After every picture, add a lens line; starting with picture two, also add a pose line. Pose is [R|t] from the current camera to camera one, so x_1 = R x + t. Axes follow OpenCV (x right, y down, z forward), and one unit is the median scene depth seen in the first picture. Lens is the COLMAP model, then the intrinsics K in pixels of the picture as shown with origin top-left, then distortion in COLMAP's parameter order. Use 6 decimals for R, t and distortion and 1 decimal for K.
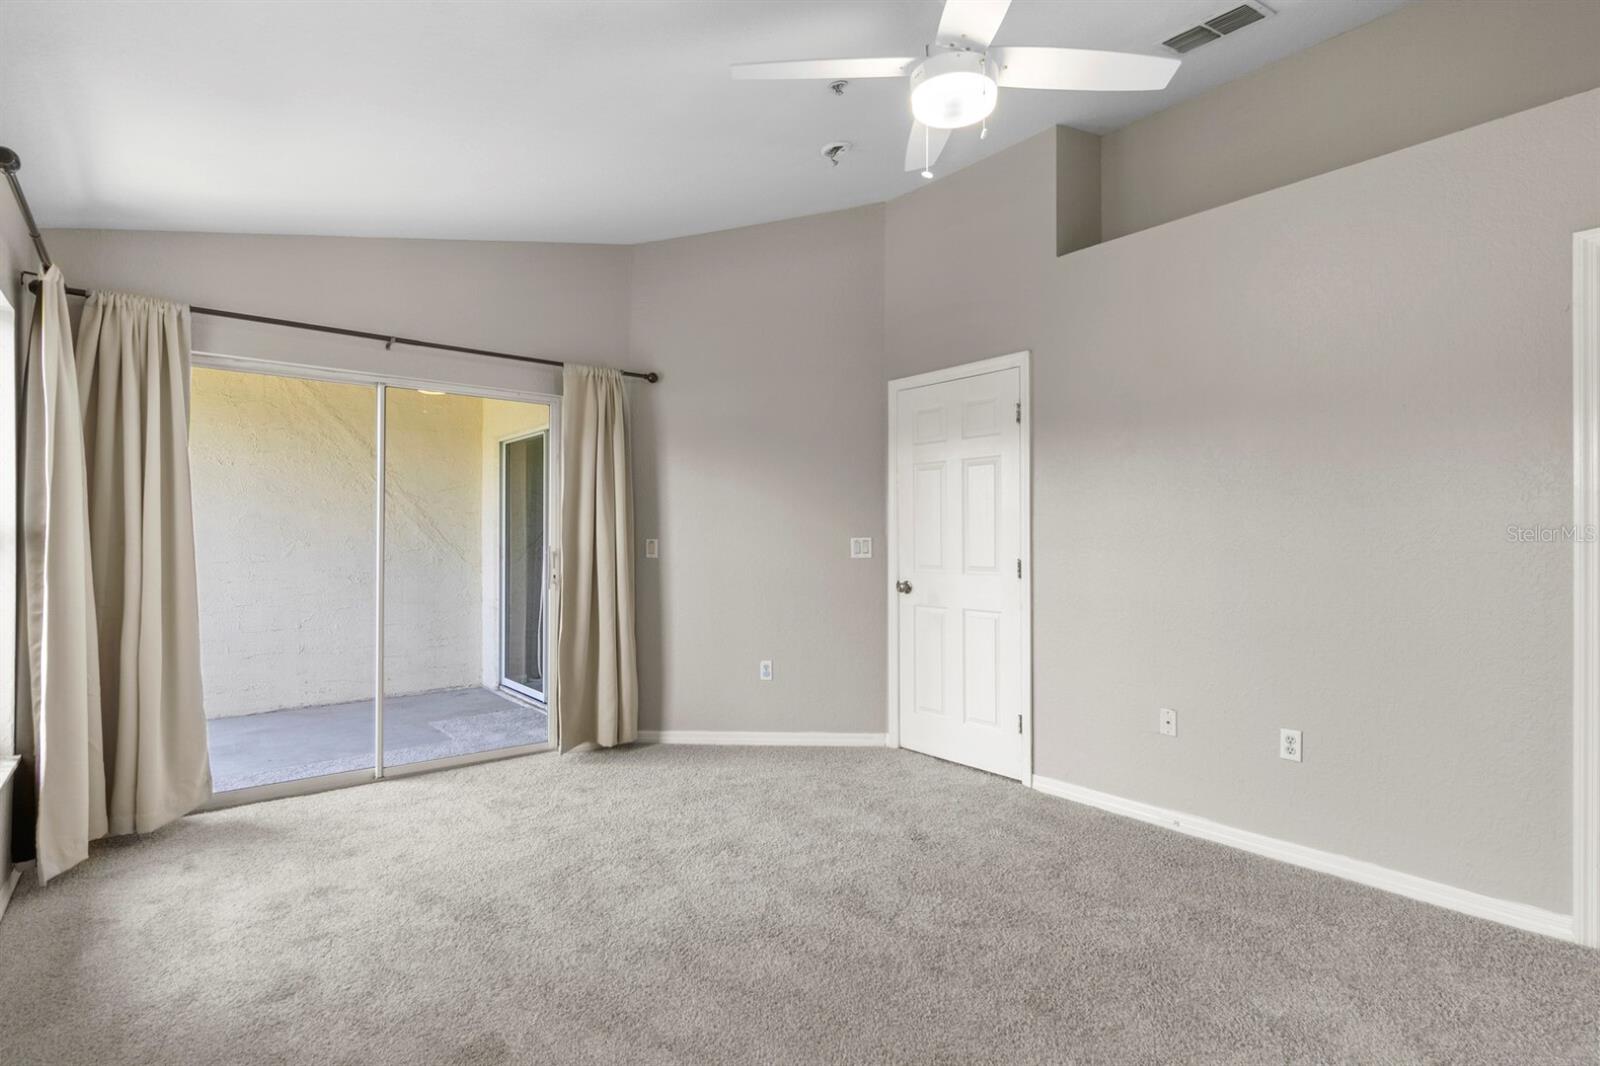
lens RADIAL K [[774.3, 0, 800.0], [0, 774.3, 533.0], [0, 0, 1]] dist [-0.005114, -0.000809]
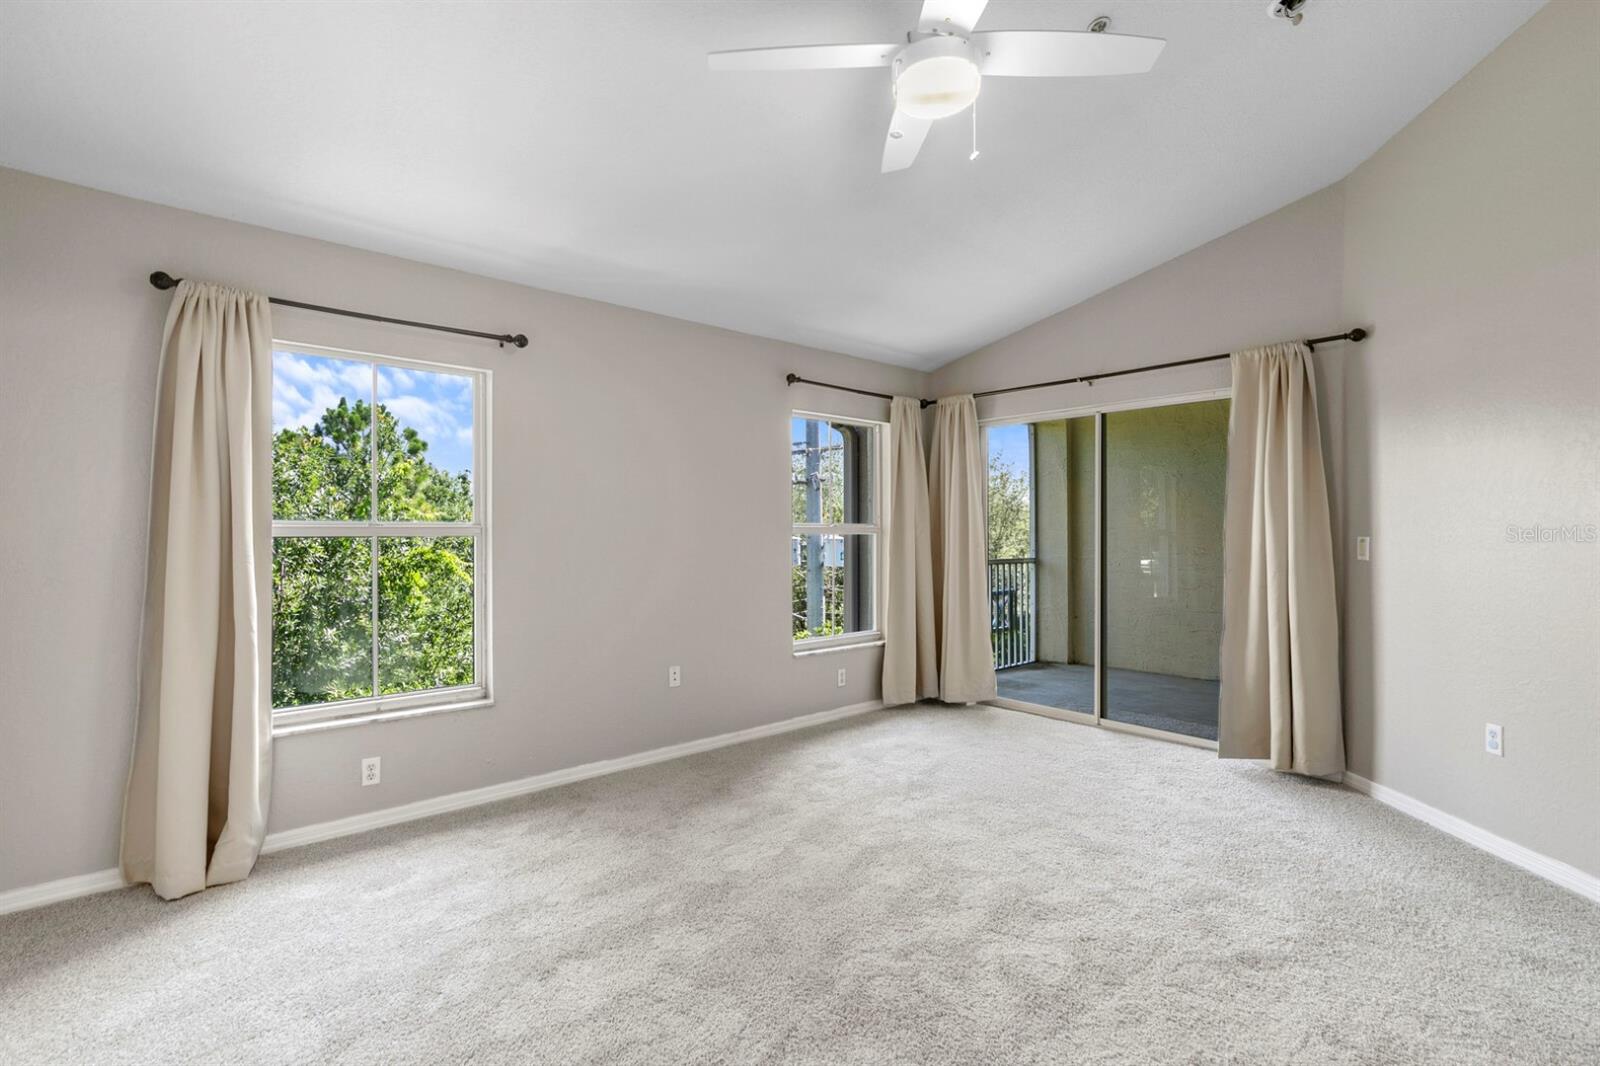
lens RADIAL K [[760.7, 0, 800.0], [0, 760.7, 533.0], [0, 0, 1]] dist [0.001204, 0.000085]
pose [[0.039490, 0.000144, -0.999220, 0.692952], [0.005553, 0.999985, 0.000363, 0.000575], [0.999205, -0.005563, 0.039489, 0.474841]]
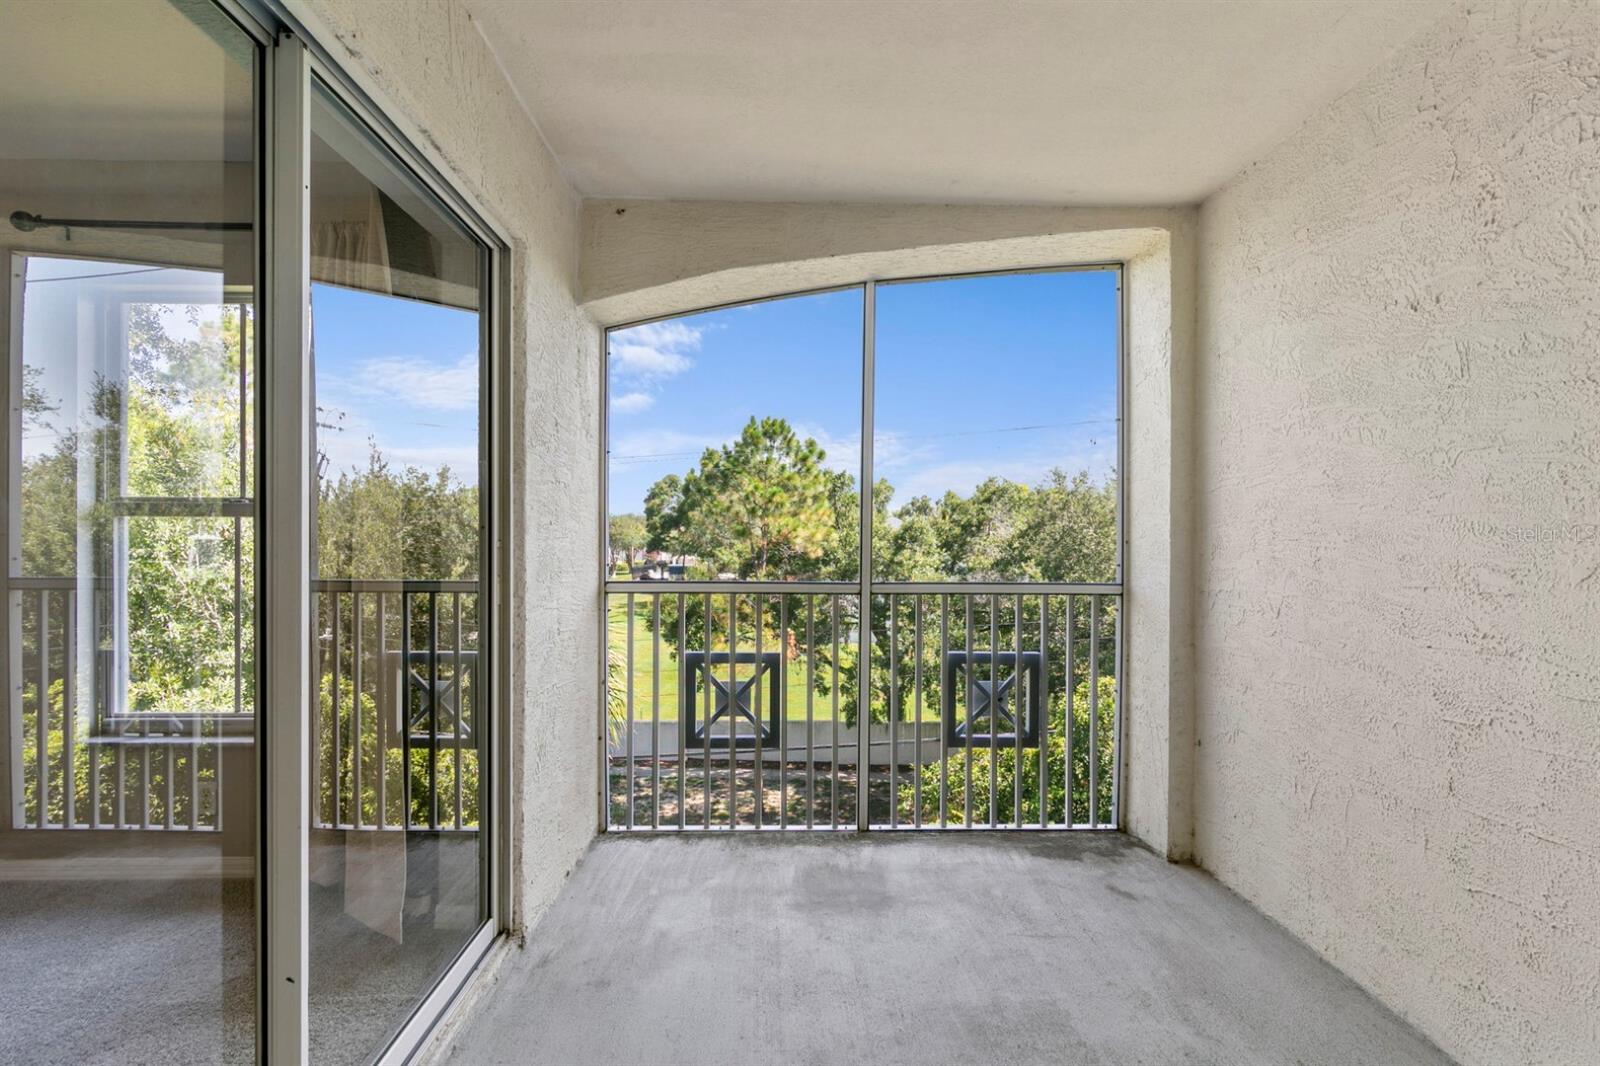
lens RADIAL K [[743.5, 0, 791.9], [0, 743.5, 536.8], [0, 0, 1]] dist [0.000566, 0.000520]
pose [[-0.619158, -0.002612, -0.785262, -0.432995], [0.000823, 0.999992, -0.003975, 0.022969], [0.785266, -0.003107, -0.619150, 1.410593]]
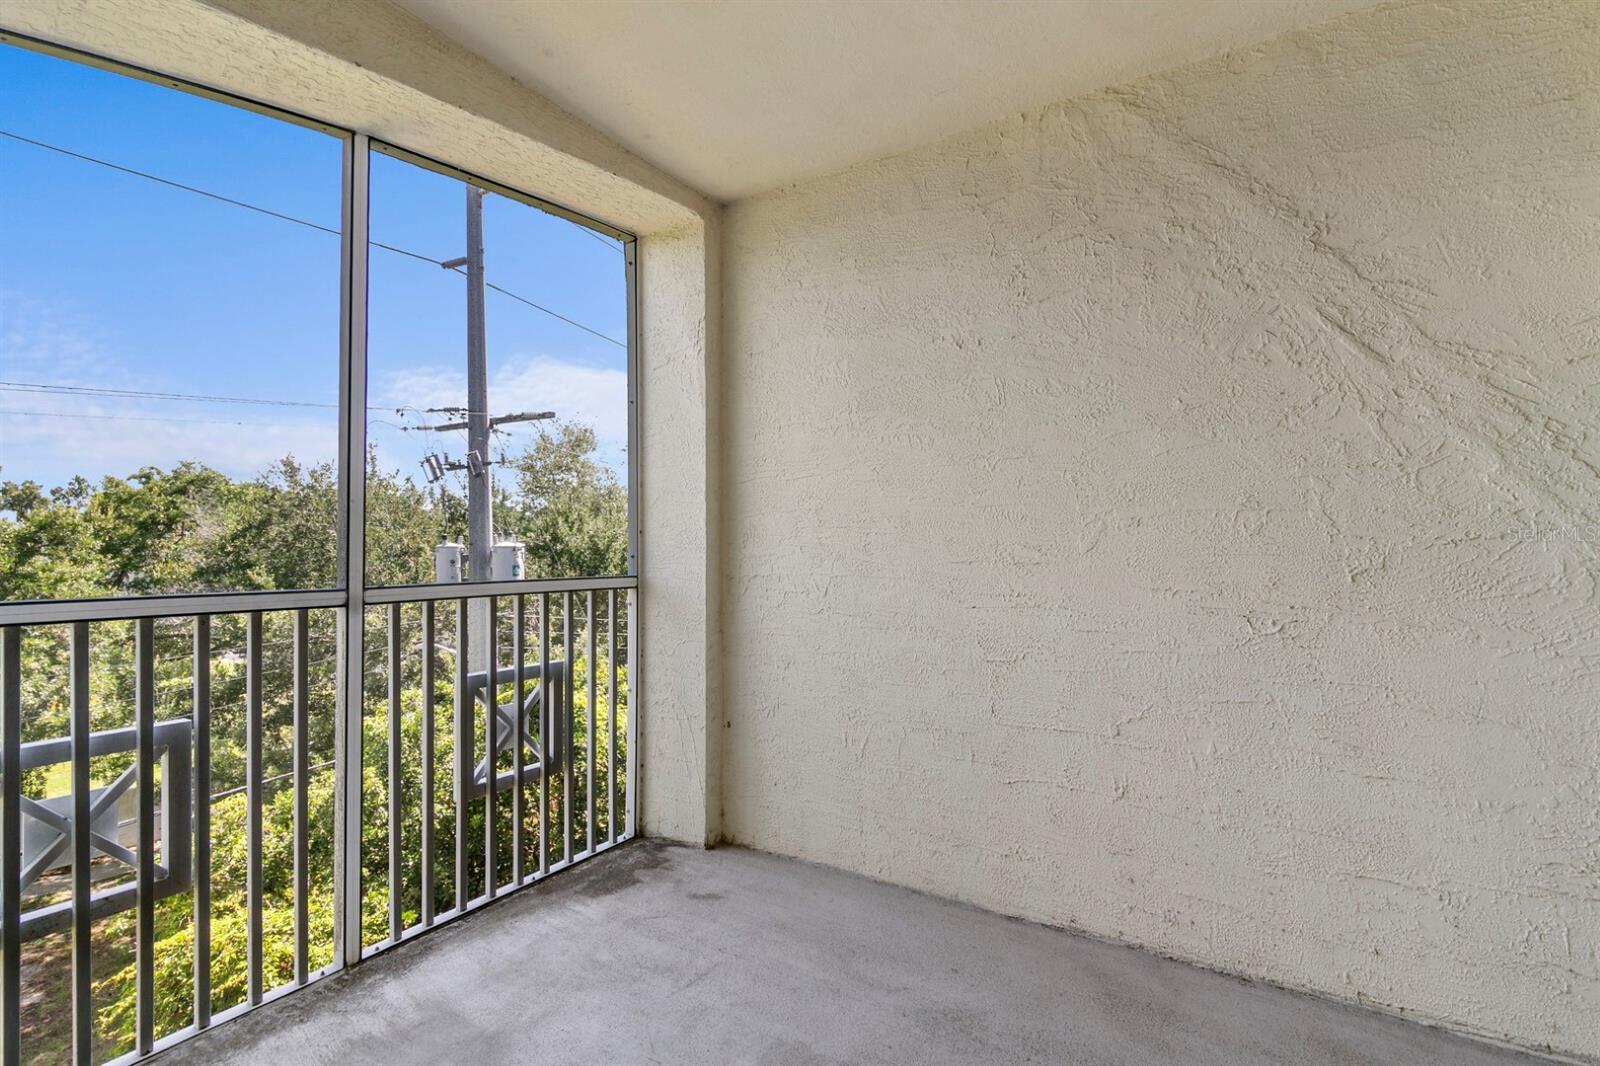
lens RADIAL K [[745.0, 0, 795.3], [0, 745.0, 543.8], [0, 0, 1]] dist [0.002372, 0.000130]
pose [[0.309159, 0.000237, -0.951010, -0.512993], [0.001191, 0.999999, 0.000637, 0.038342], [0.951010, -0.001330, 0.309158, 1.099715]]
